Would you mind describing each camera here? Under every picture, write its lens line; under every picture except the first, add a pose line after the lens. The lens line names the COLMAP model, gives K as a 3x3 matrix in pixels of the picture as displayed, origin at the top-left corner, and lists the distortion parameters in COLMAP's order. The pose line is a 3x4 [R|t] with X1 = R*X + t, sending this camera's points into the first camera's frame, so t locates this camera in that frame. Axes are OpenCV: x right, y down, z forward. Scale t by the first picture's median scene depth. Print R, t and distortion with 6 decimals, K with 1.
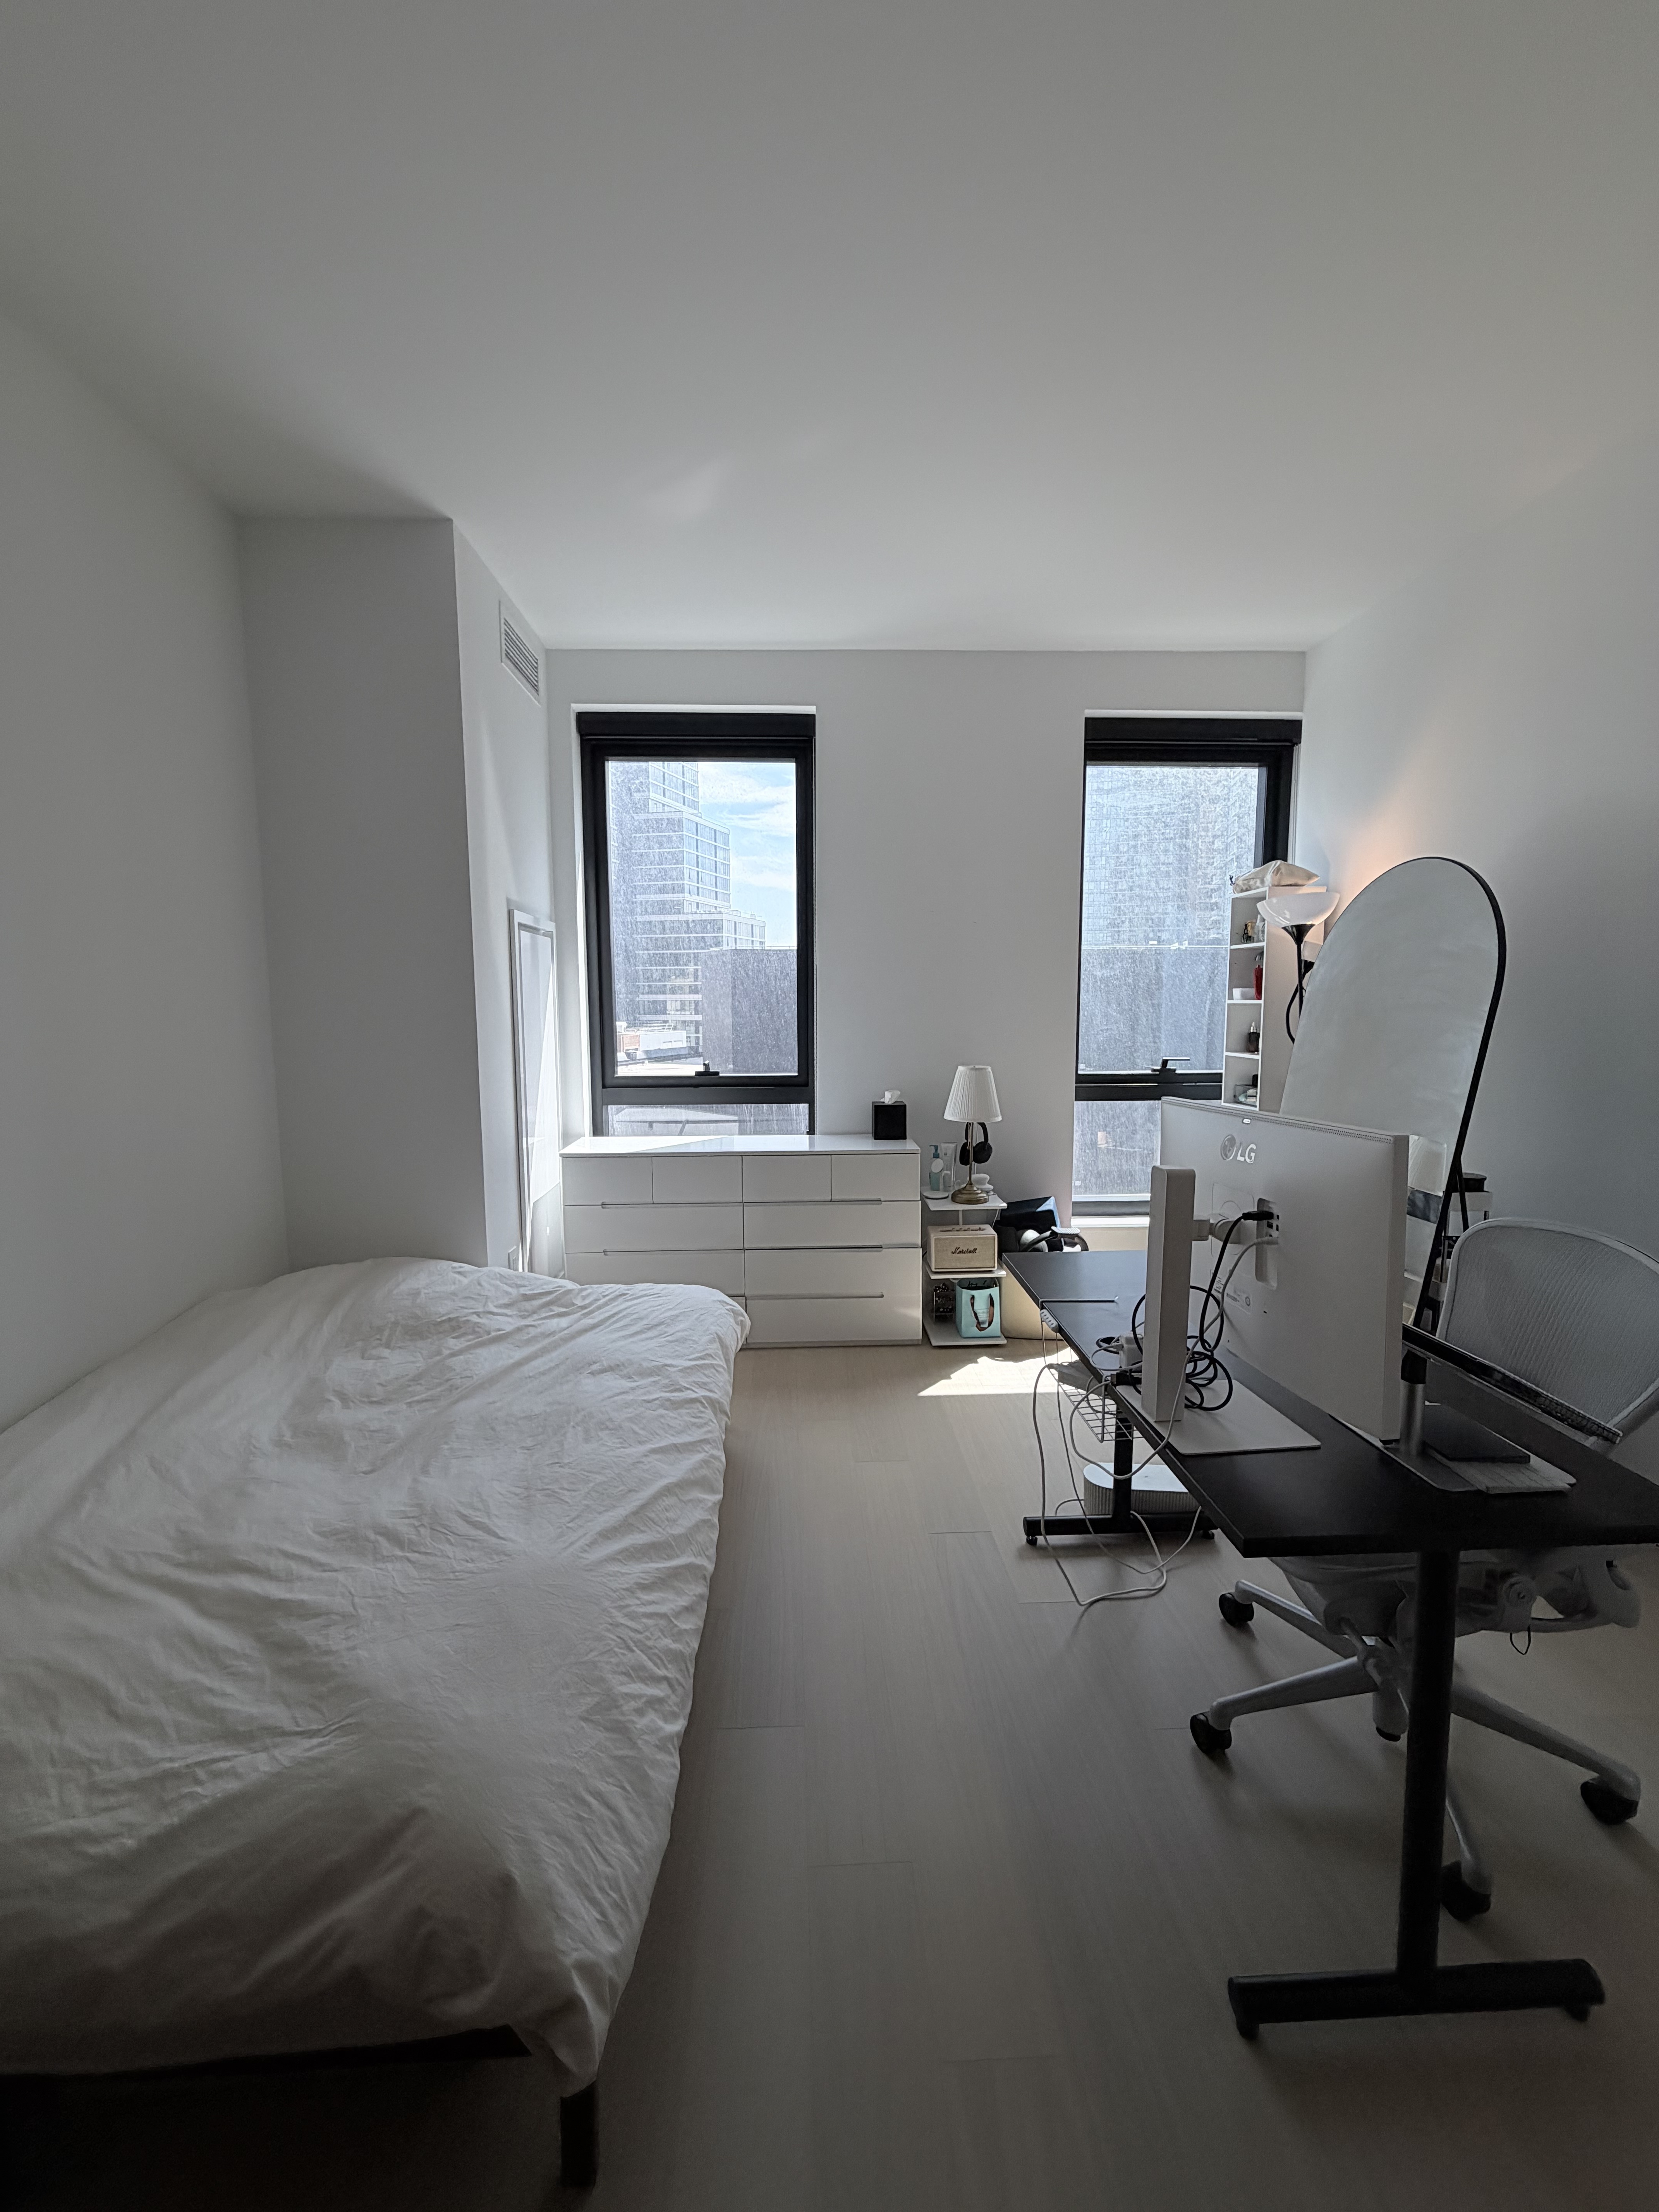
lens RADIAL K [[871.7, 0, 829.5], [0, 871.7, 1106.0], [0, 0, 1]] dist [-0.000026, 0.000110]
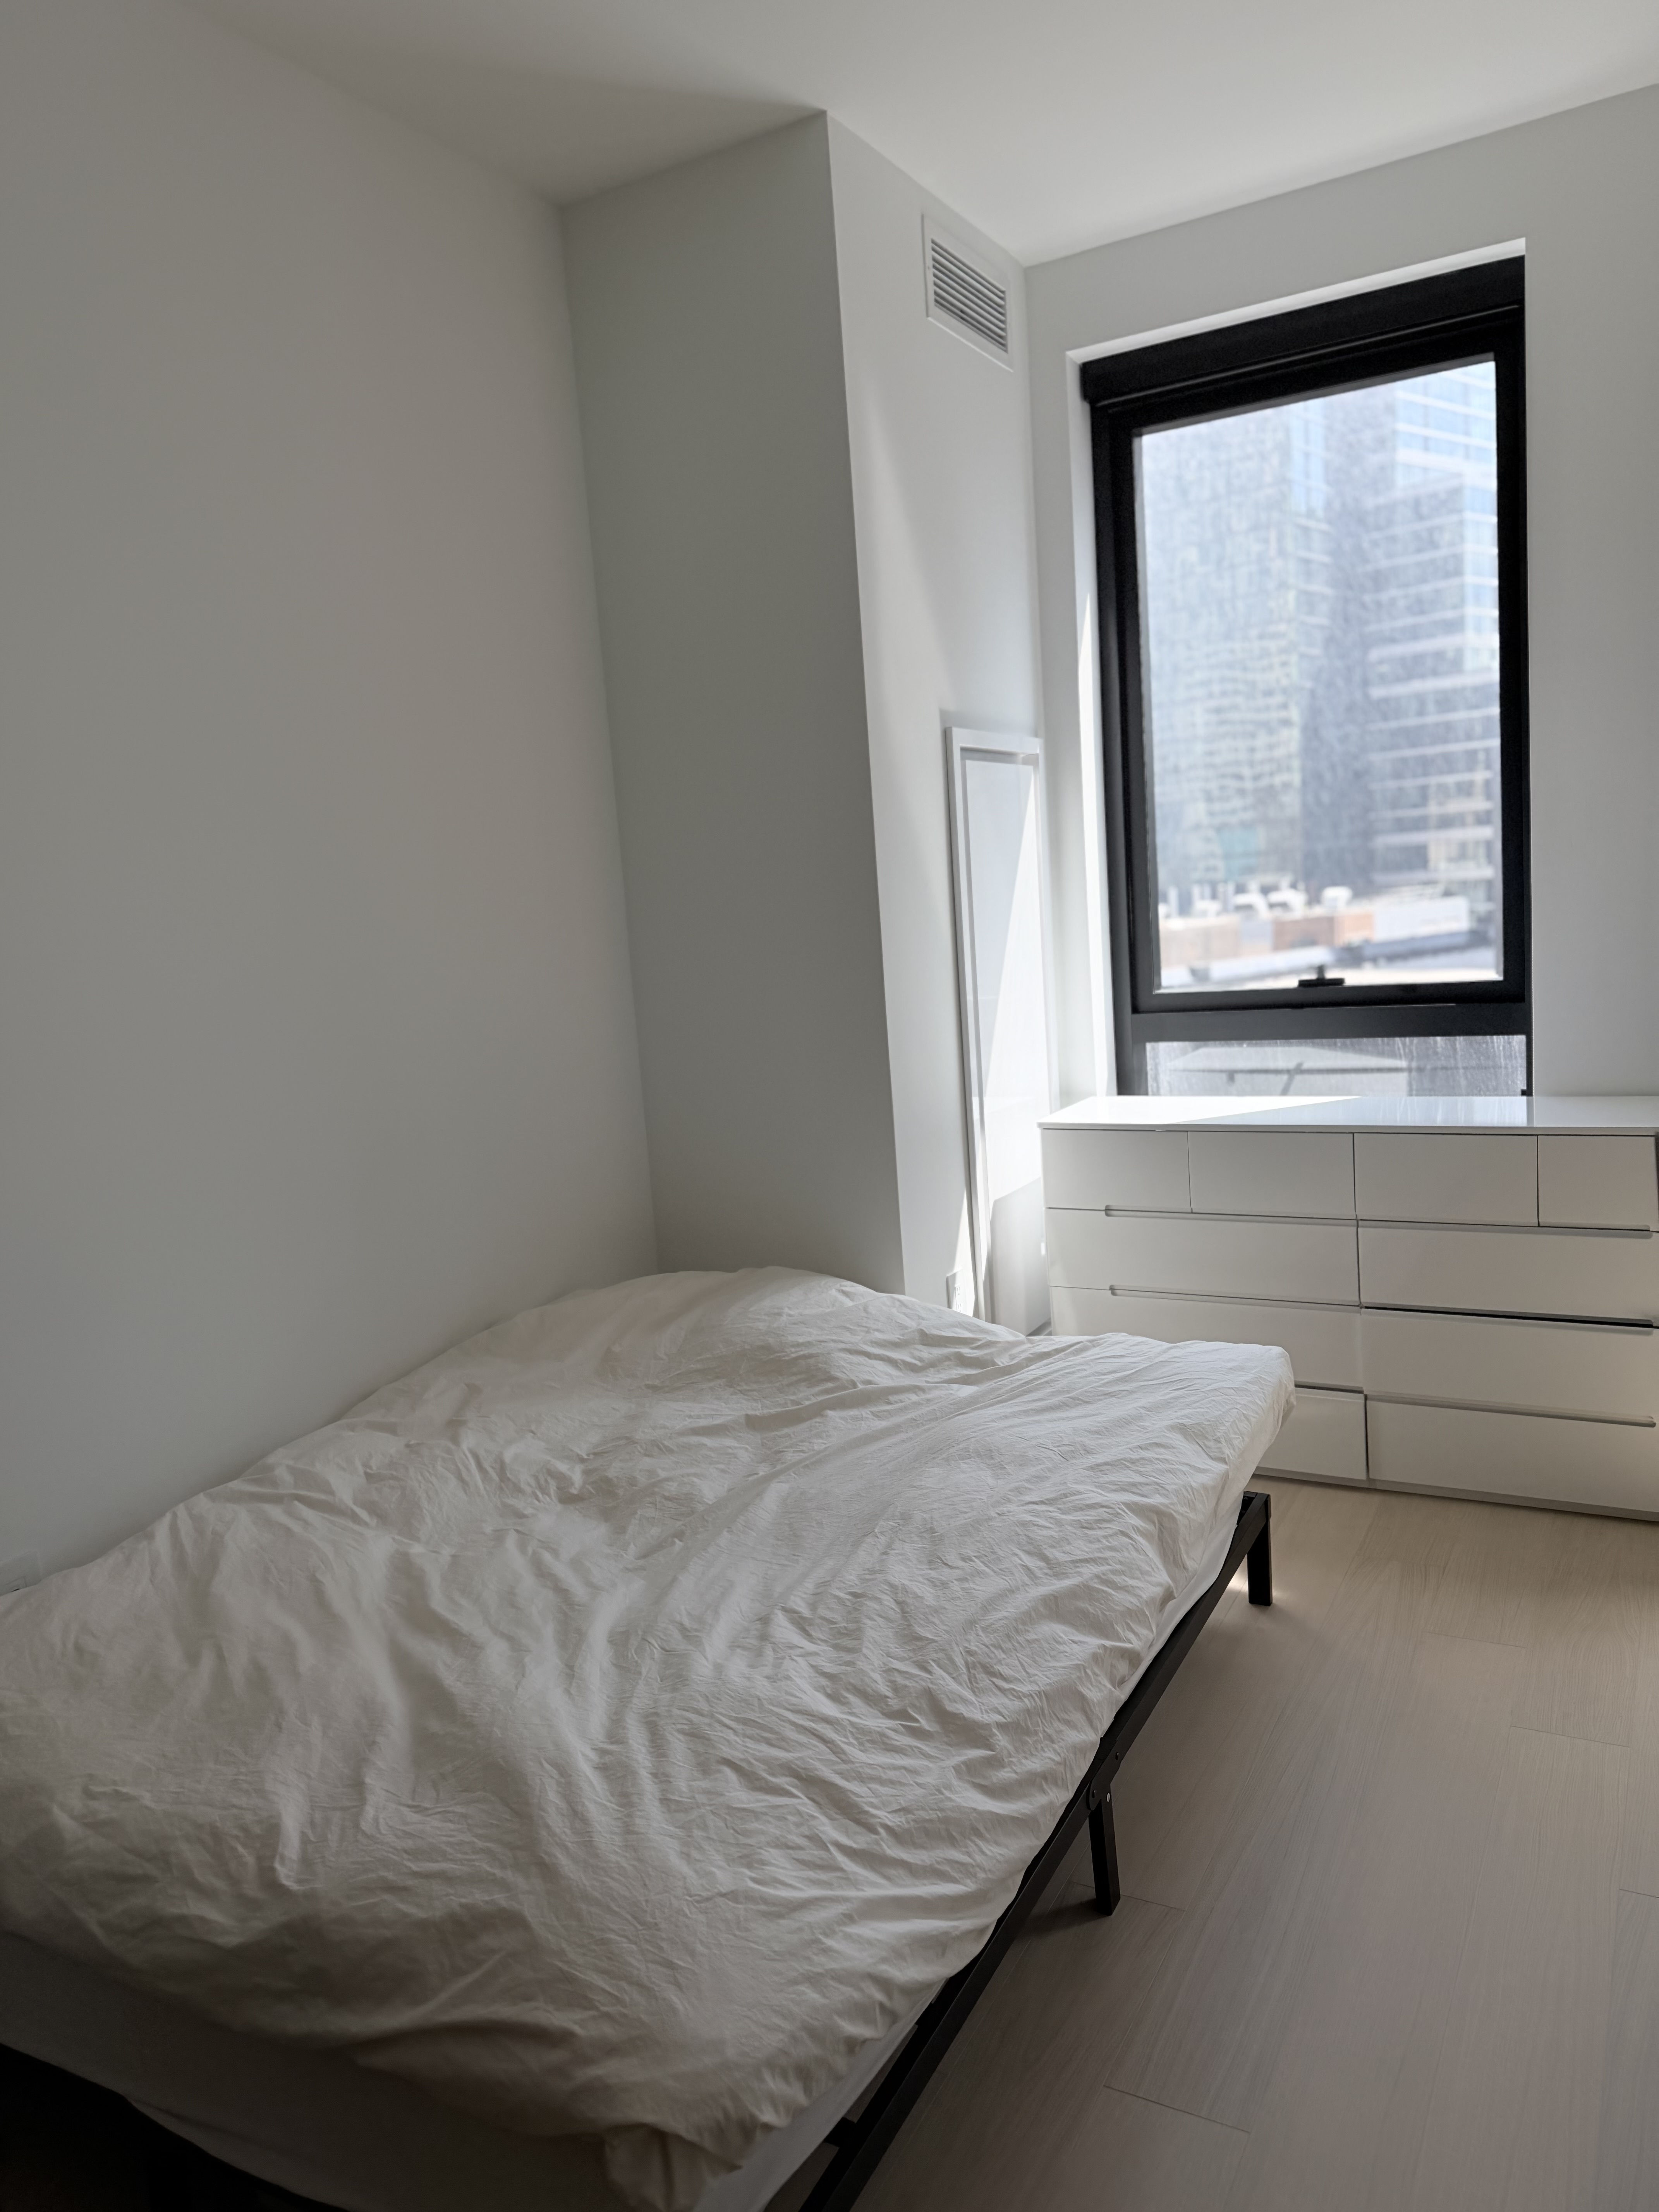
lens RADIAL K [[1528.0, 0, 825.4], [0, 1528.0, 1112.9], [0, 0, 1]] dist [0.113854, -0.163288]
pose [[0.849063, 0.015432, -0.528067, 0.171705], [0.008129, 0.999073, 0.042267, 0.002349], [0.528230, -0.040180, 0.848150, 0.016518]]
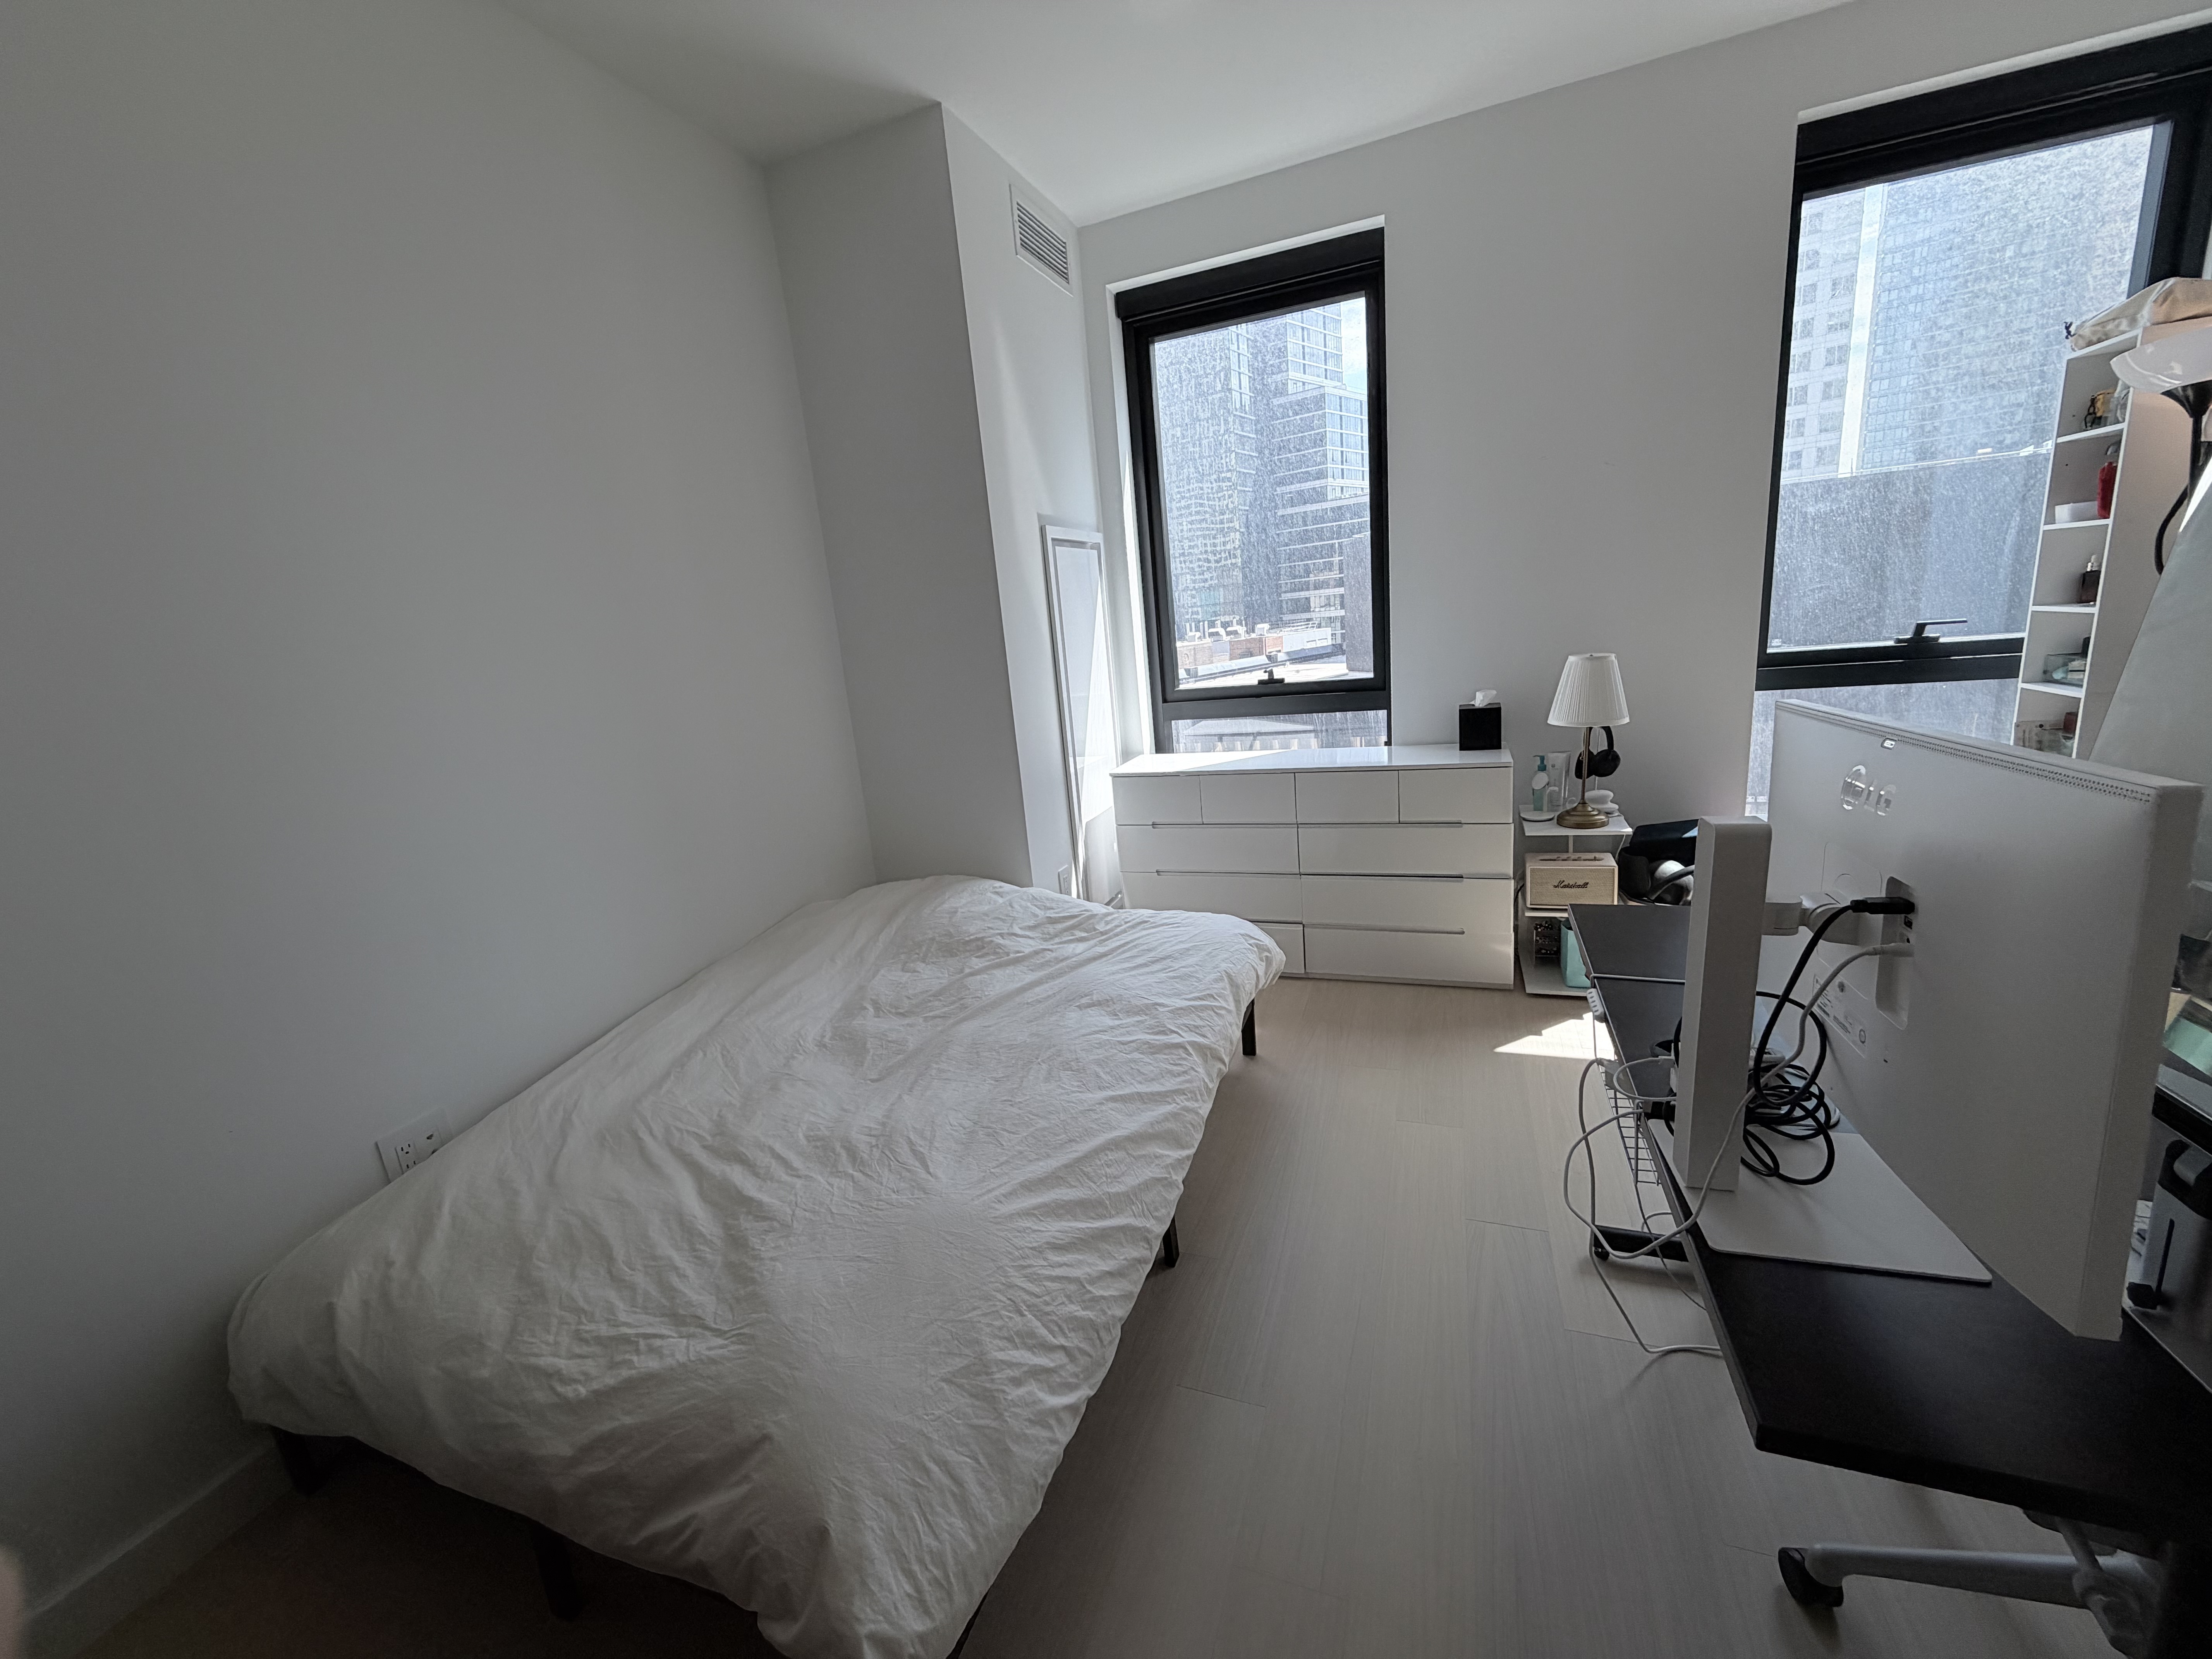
lens RADIAL K [[871.7, 0, 1102.4], [0, 871.7, 833.1], [0, 0, 1]] dist [-0.000026, 0.000110]
pose [[0.912233, 0.014462, -0.409417, 0.118955], [0.043557, 0.990288, 0.132031, -0.012737], [0.407350, -0.138276, 0.902744, 0.118816]]
